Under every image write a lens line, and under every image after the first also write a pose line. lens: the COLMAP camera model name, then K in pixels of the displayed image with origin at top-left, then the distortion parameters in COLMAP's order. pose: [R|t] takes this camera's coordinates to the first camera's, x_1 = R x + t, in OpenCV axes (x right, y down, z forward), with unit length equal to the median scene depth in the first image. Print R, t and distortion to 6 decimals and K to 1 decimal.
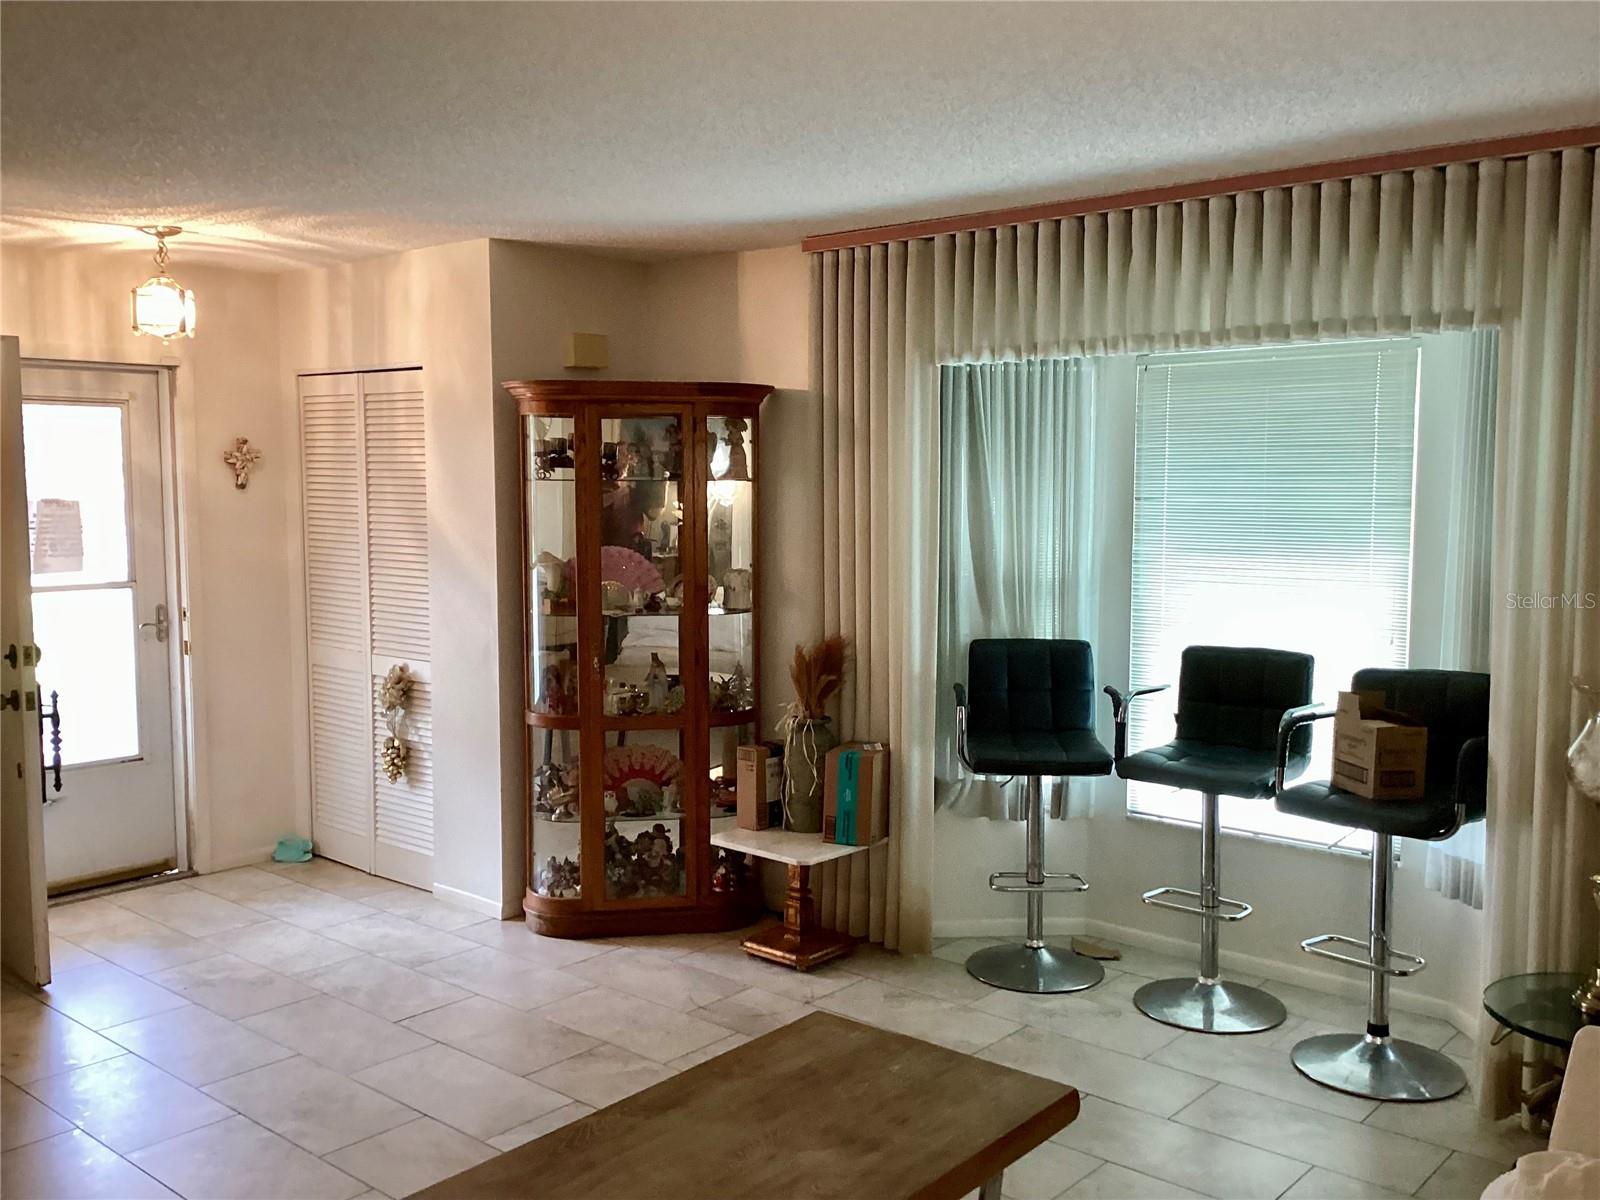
lens RADIAL K [[1433.7, 0, 807.8], [0, 1433.7, 597.9], [0, 0, 1]] dist [0.131789, -0.233237]
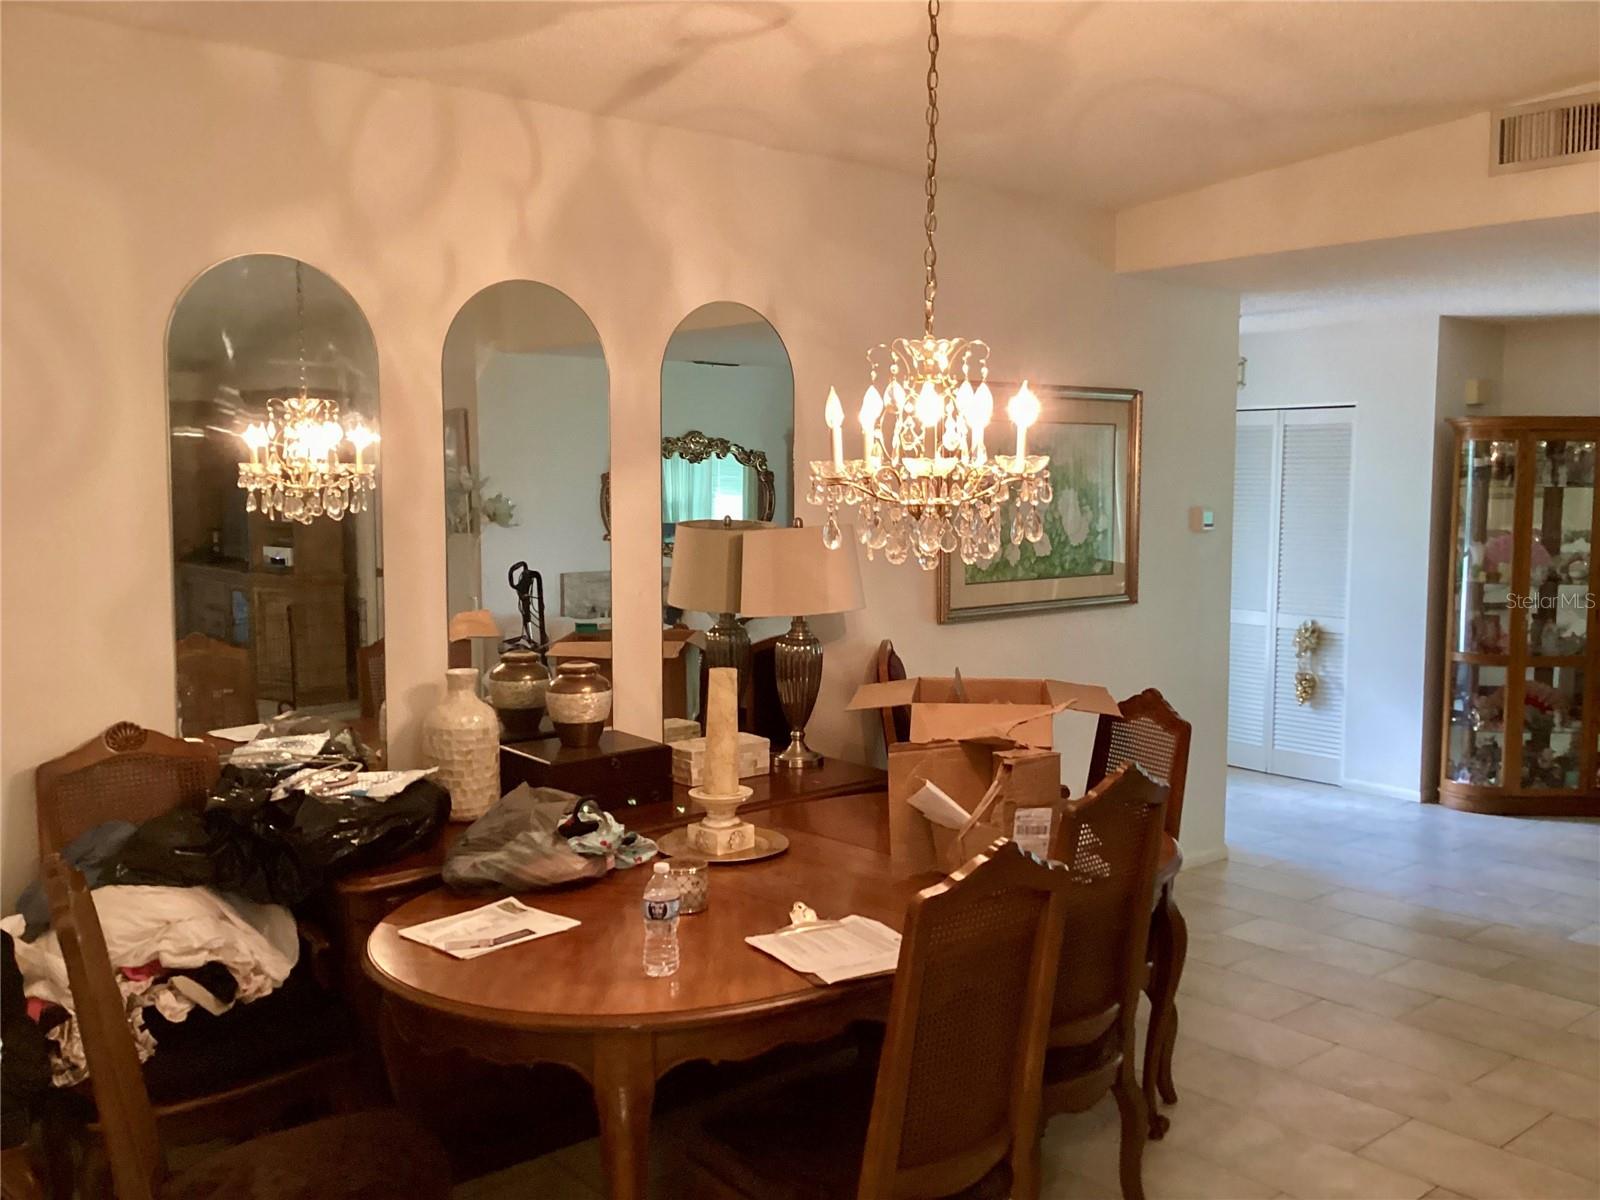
lens RADIAL K [[1433.7, 0, 807.8], [0, 1433.7, 597.9], [0, 0, 1]] dist [0.131789, -0.233237]
pose [[0.986095, 0.015474, -0.165462, -0.609704], [-0.015980, 0.999871, -0.001729, 0.040472], [0.165414, 0.004349, 0.986215, -0.517811]]
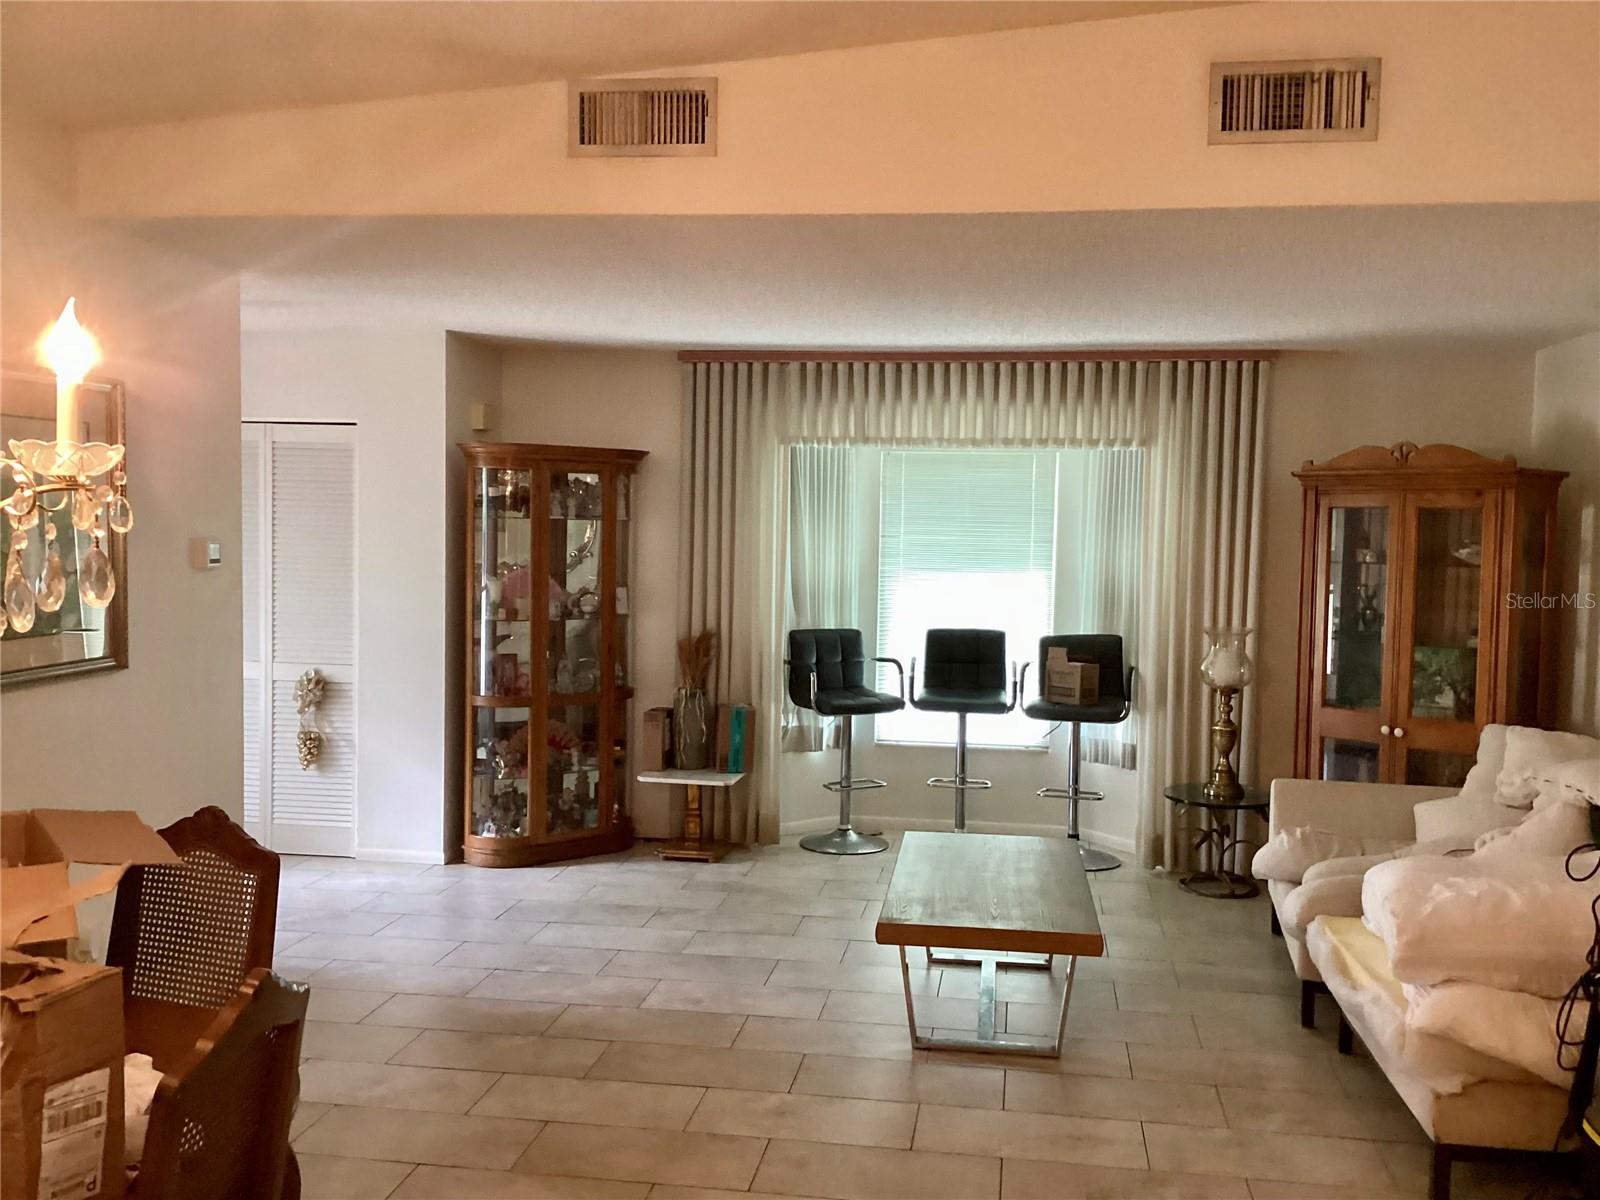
lens RADIAL K [[1433.7, 0, 807.8], [0, 1433.7, 597.9], [0, 0, 1]] dist [0.131789, -0.233237]
pose [[0.851414, -0.013940, 0.524310, -0.650309], [0.027353, 0.999467, -0.017845, 0.022877], [-0.523781, 0.029535, 0.851341, -0.268855]]
